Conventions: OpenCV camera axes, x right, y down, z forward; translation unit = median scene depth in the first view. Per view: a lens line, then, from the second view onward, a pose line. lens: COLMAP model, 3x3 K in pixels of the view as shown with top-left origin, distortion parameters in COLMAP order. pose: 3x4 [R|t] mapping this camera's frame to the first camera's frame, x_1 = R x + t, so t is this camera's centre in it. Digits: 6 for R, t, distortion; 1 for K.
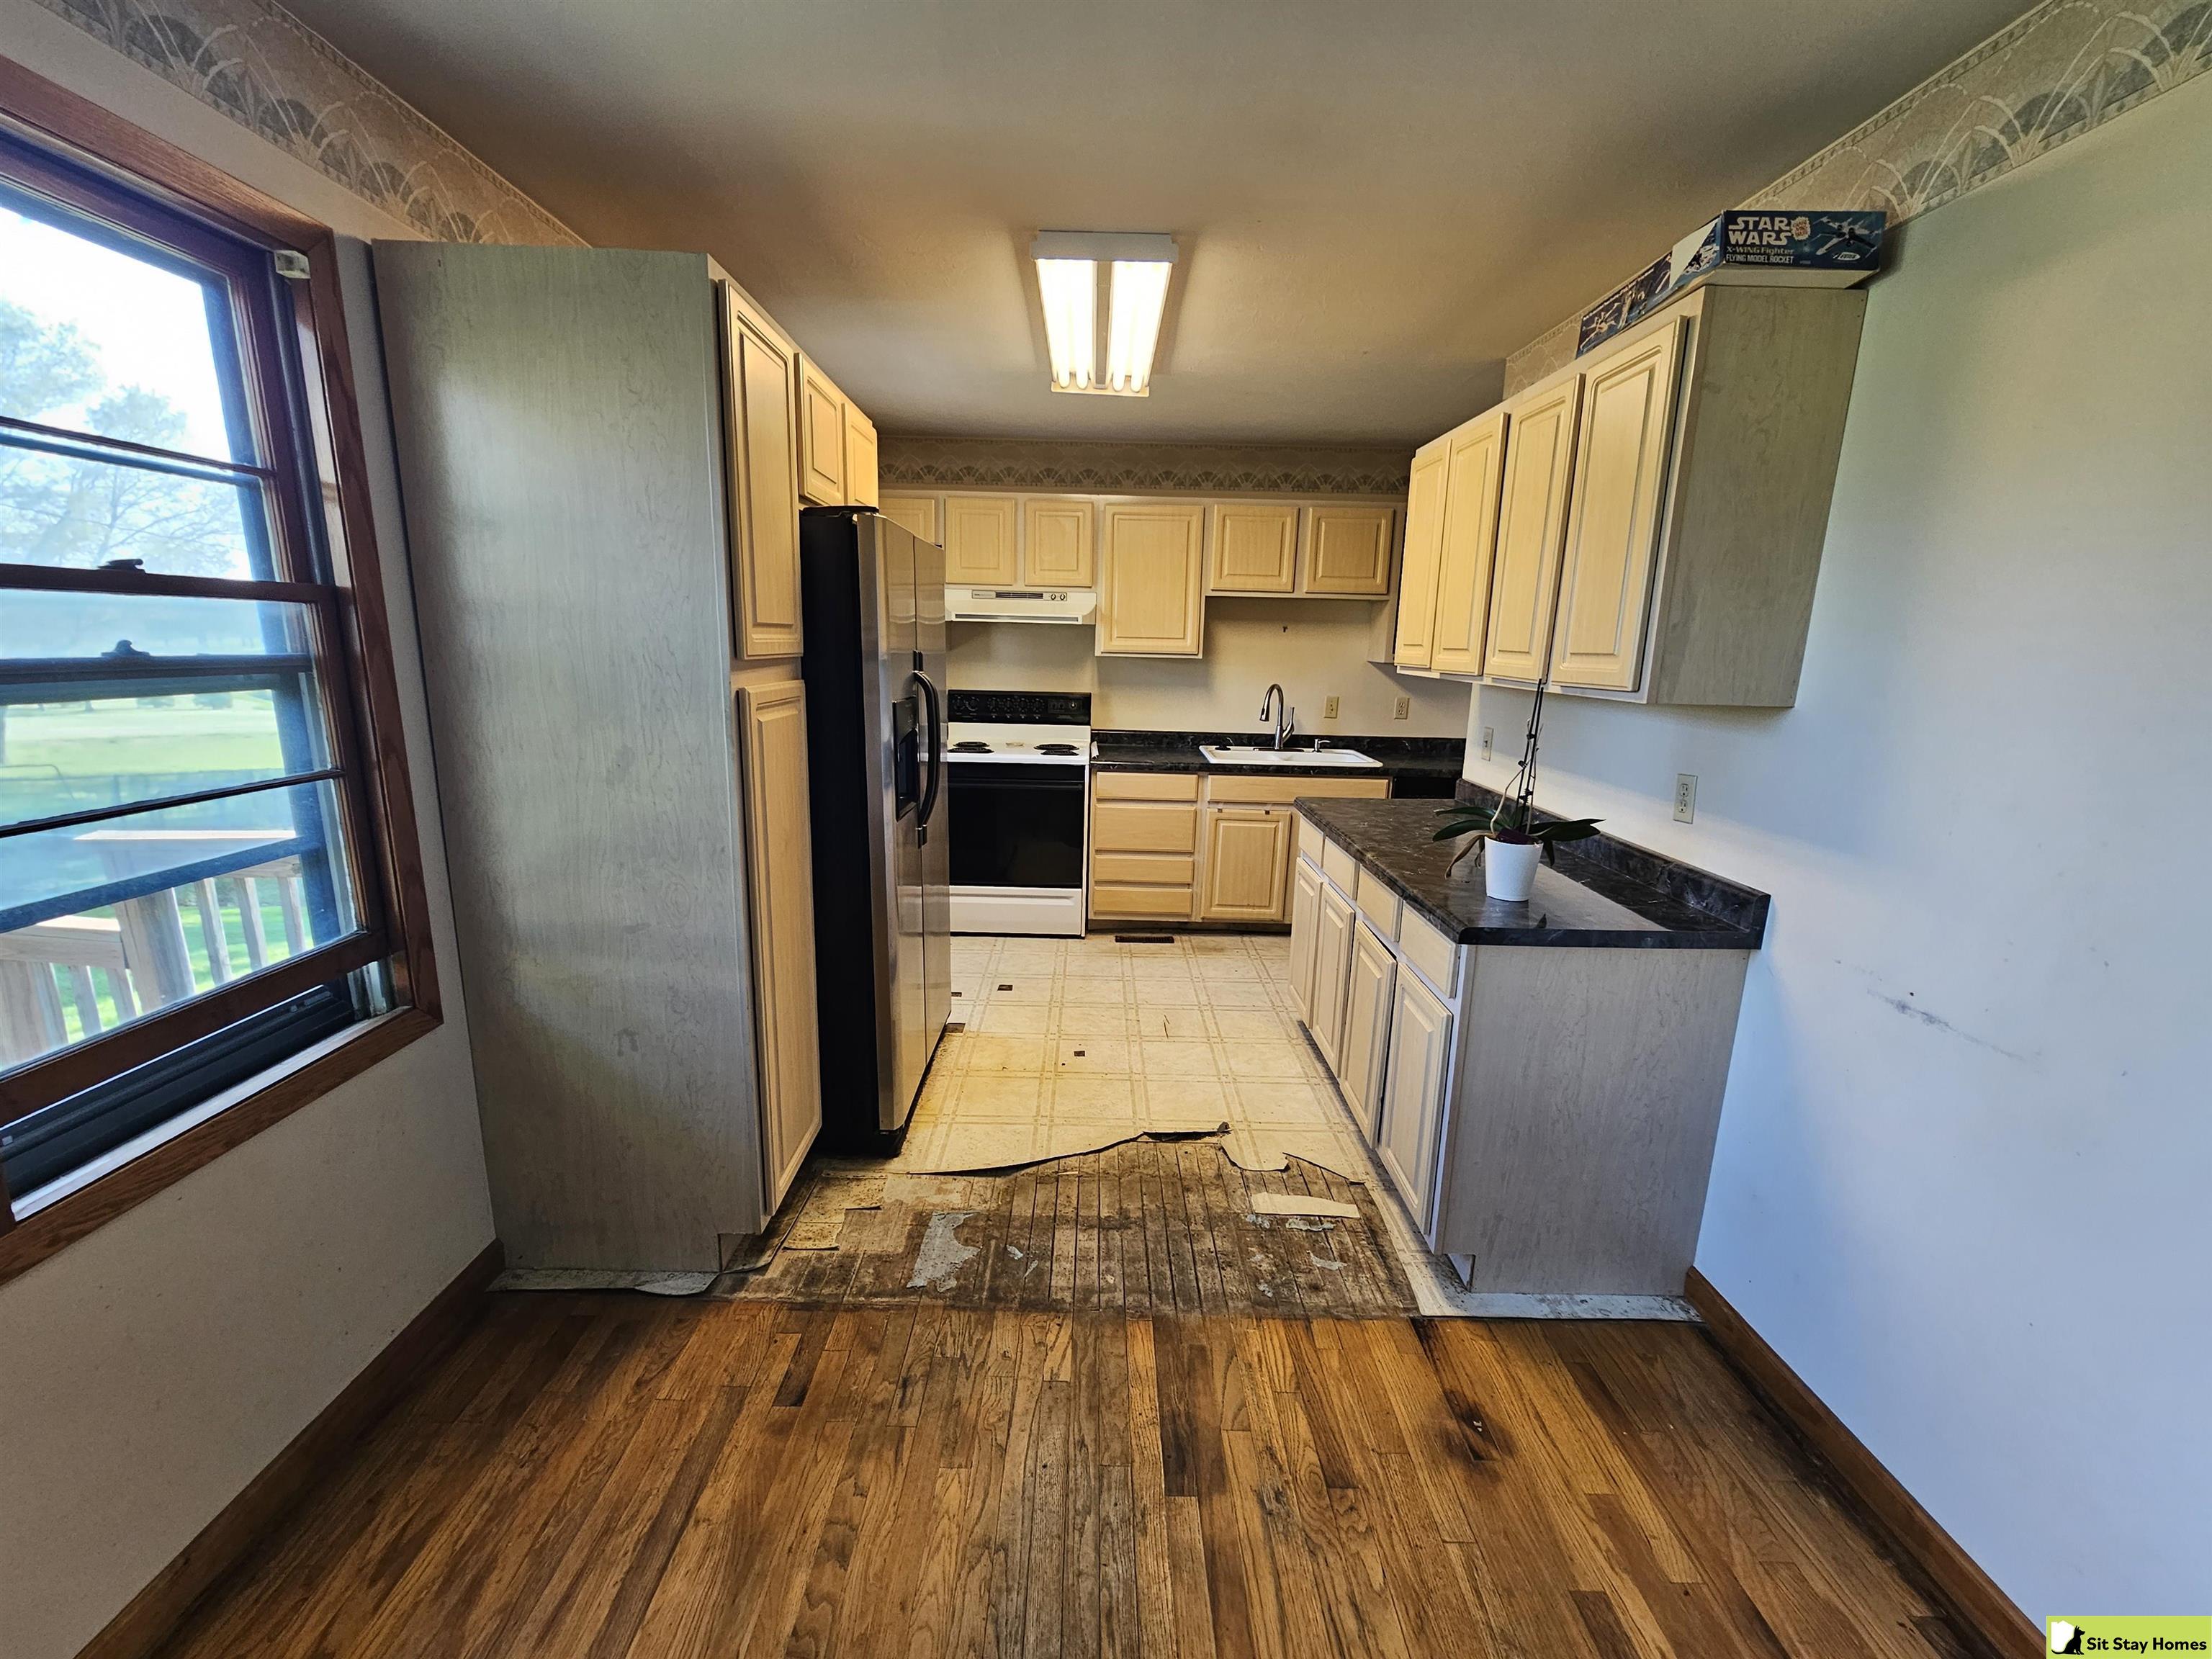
lens RADIAL K [[905.8, 0, 1101.6], [0, 905.8, 833.2], [0, 0, 1]] dist [-0.004480, 0.000116]
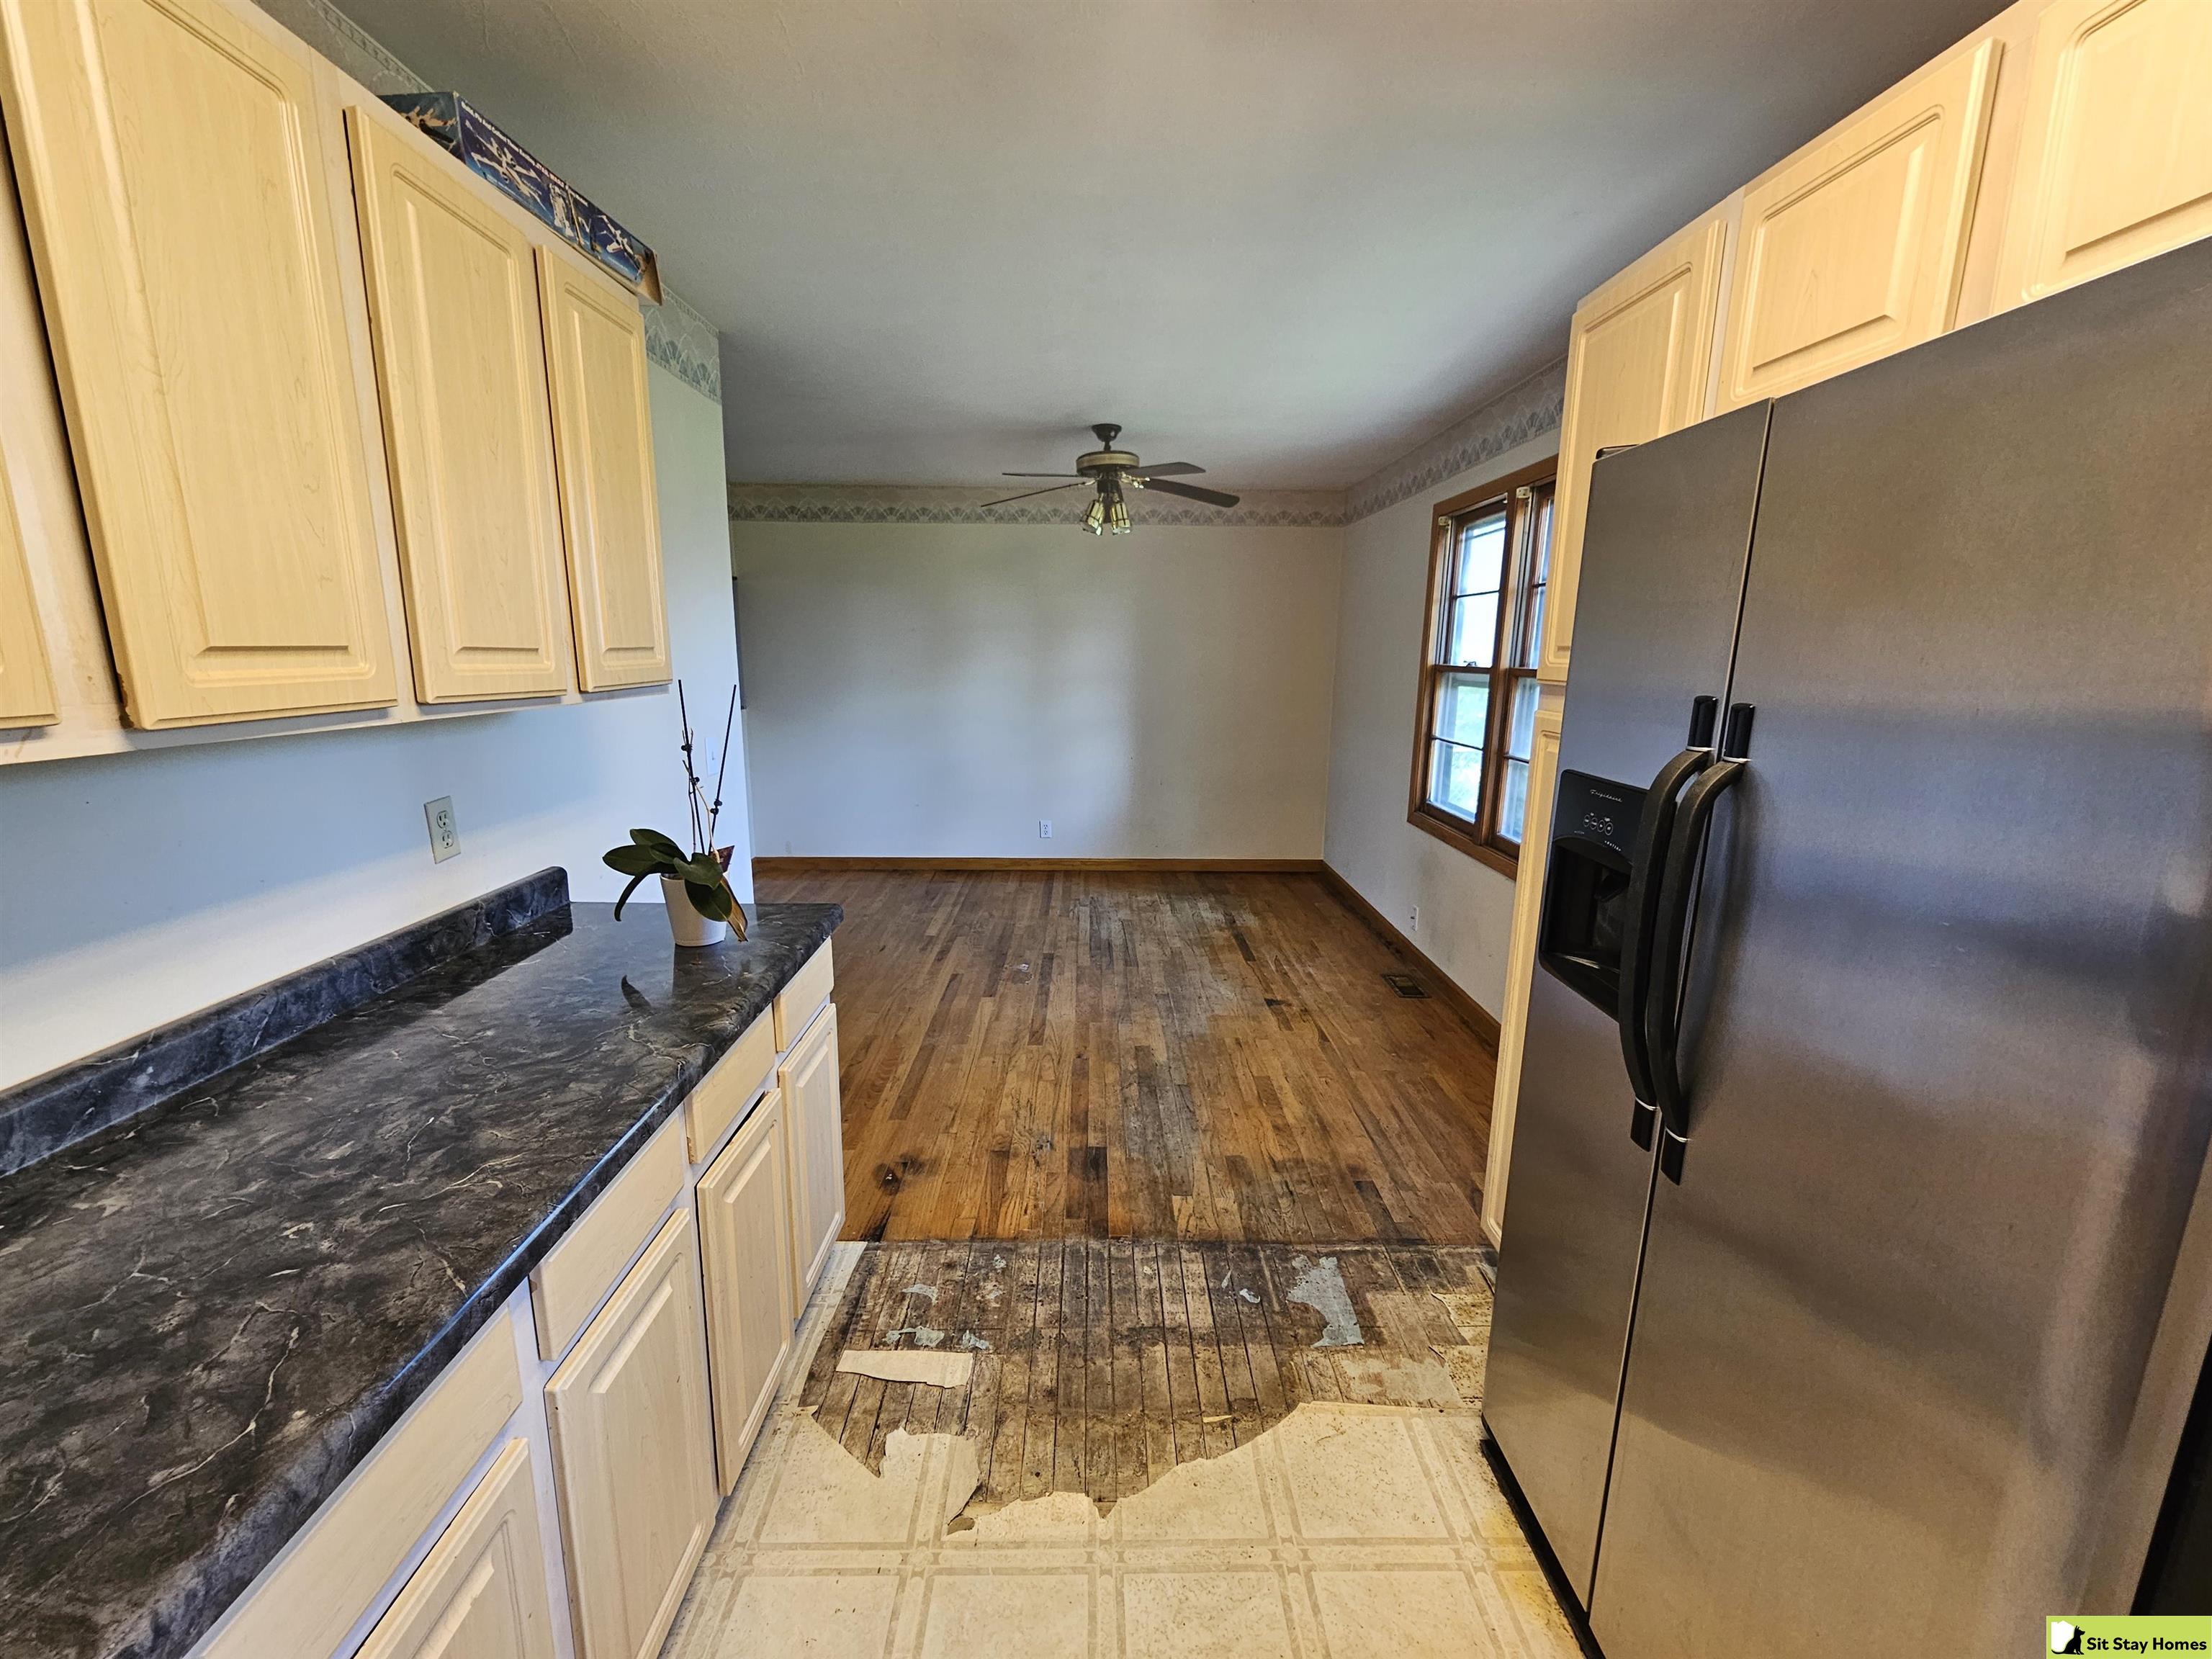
lens RADIAL K [[905.8, 0, 1098.6], [0, 905.8, 835.2], [0, 0, 1]] dist [-0.004480, 0.000116]
pose [[-0.999403, -0.033671, -0.007782, 0.081254], [-0.033944, 0.914082, 0.404107, -0.339222], [-0.006493, 0.404130, -0.914679, 1.578862]]
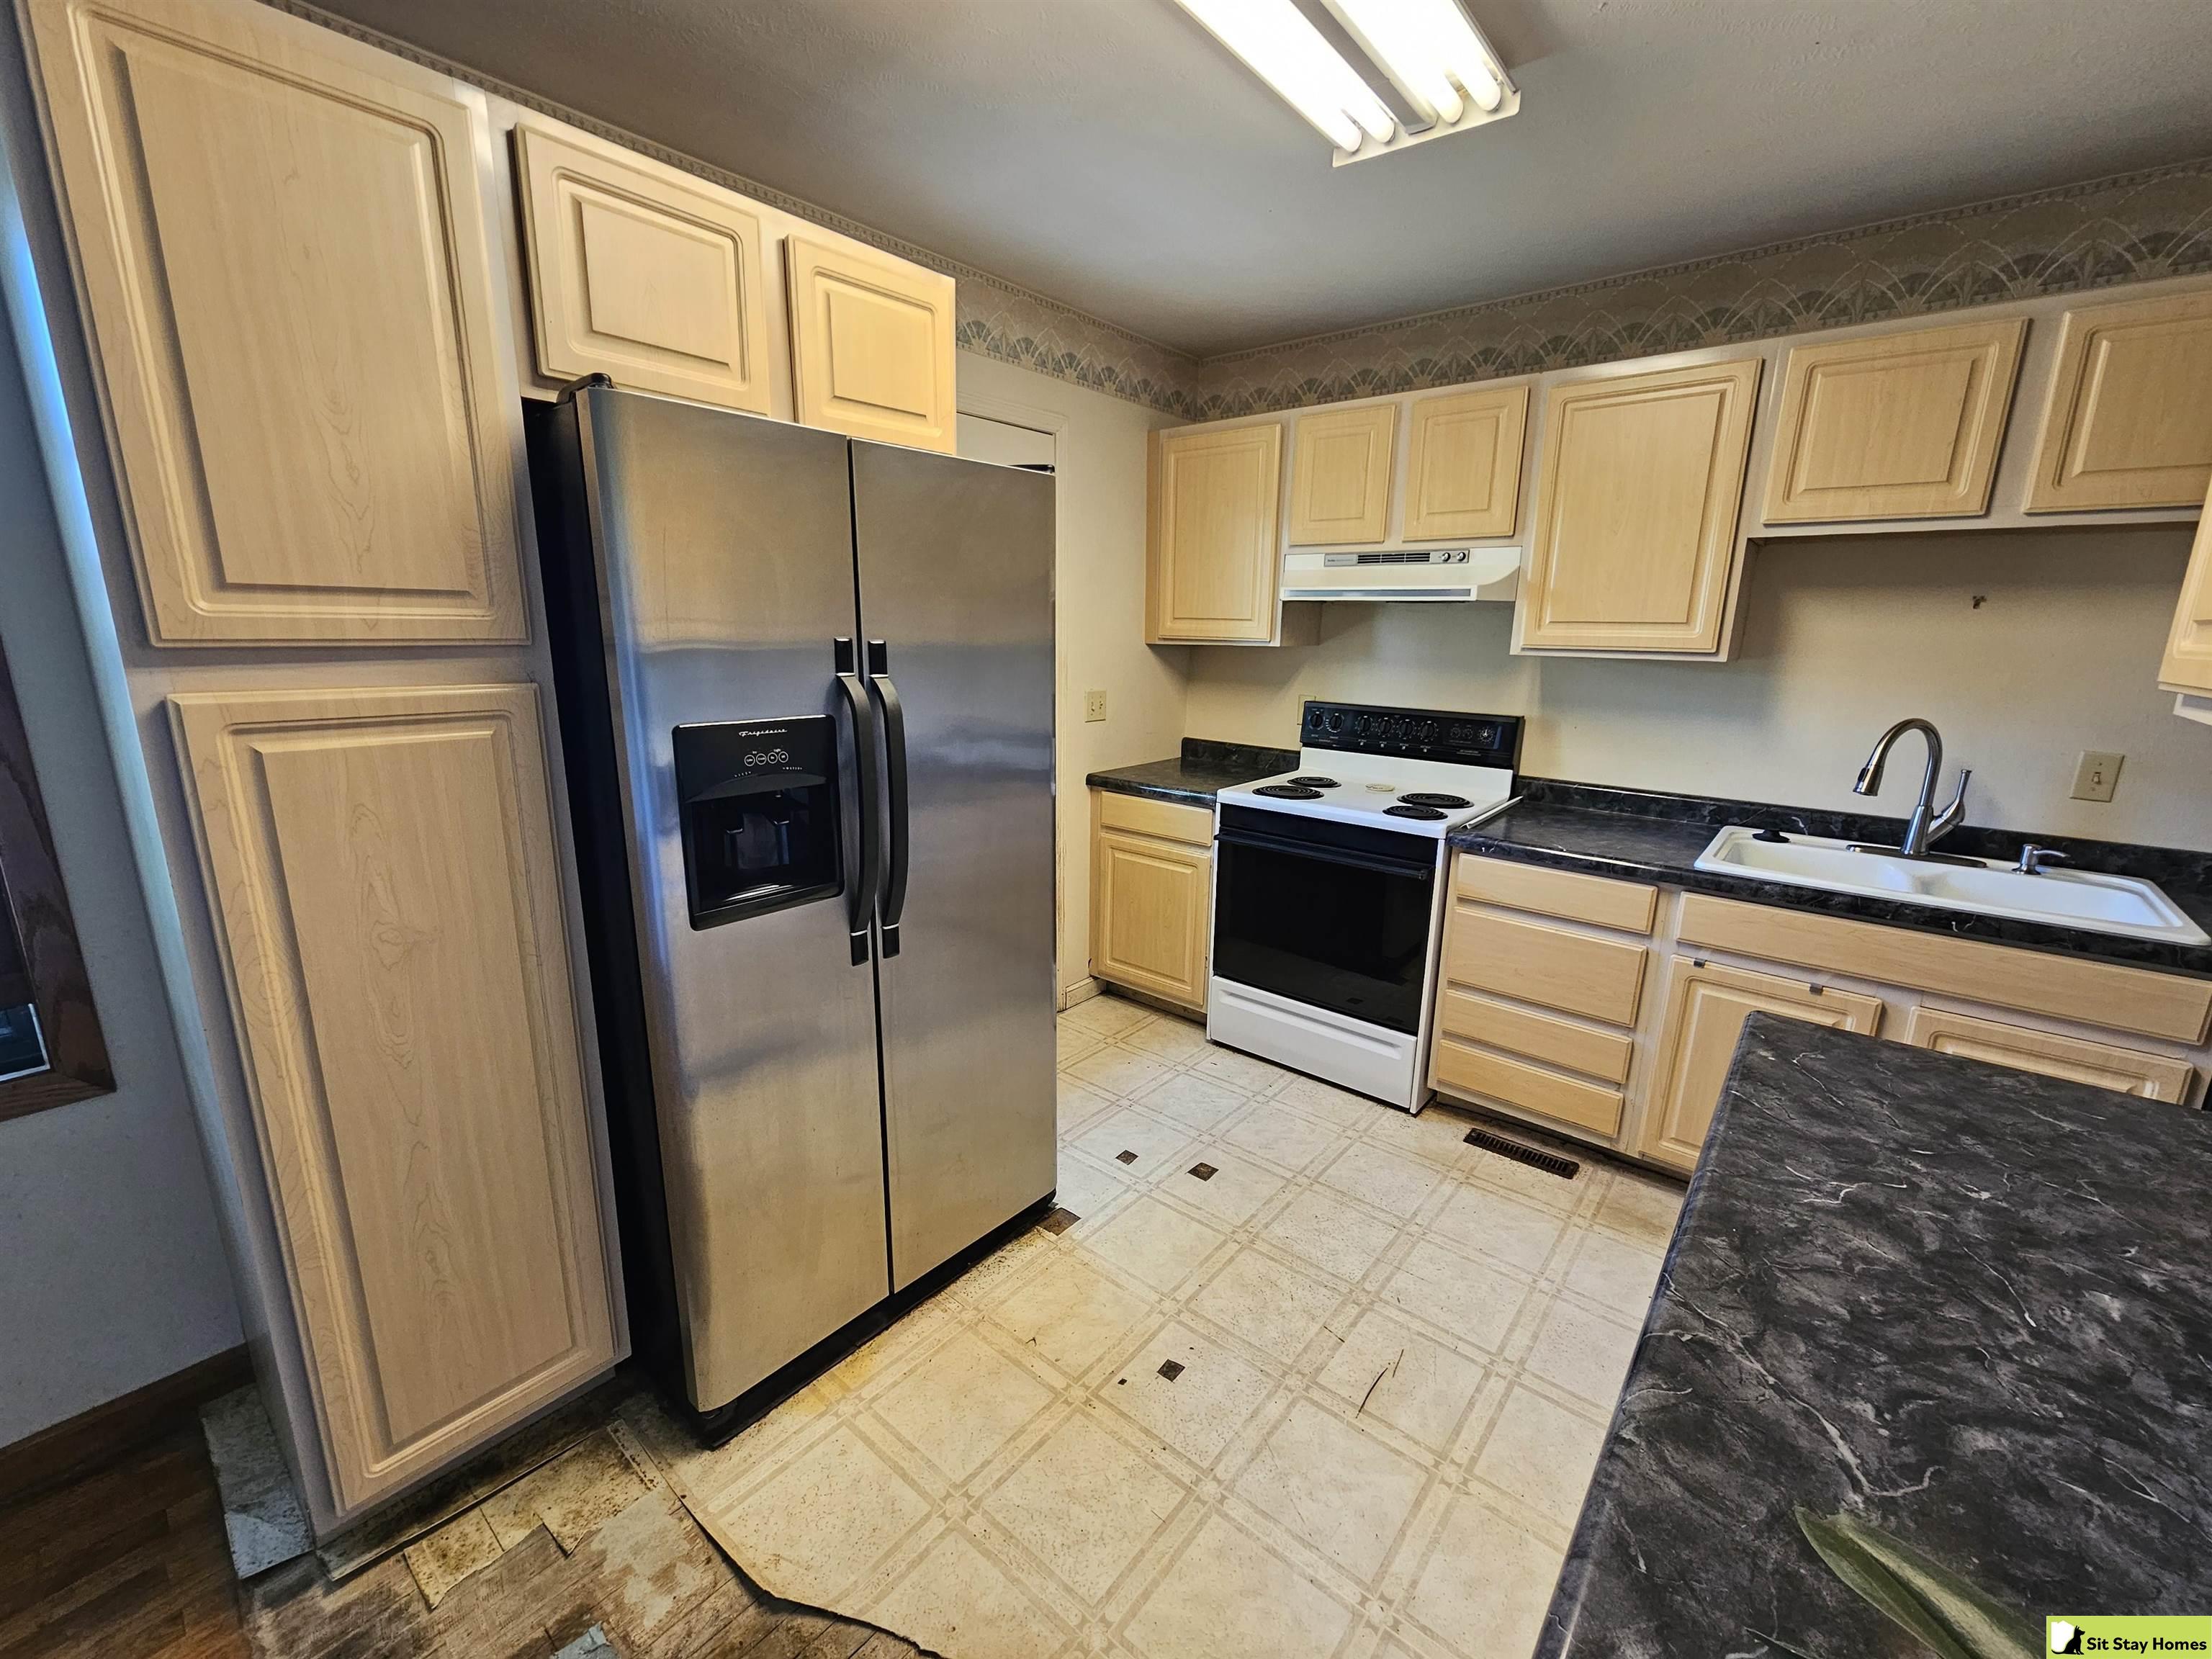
lens RADIAL K [[905.8, 0, 1102.4], [0, 905.8, 835.3], [0, 0, 1]] dist [-0.004480, 0.000116]
pose [[0.761825, 0.135547, -0.633442, 0.349163], [-0.133523, 0.989722, 0.051200, -0.143838], [0.633872, 0.045574, 0.772094, 0.742871]]
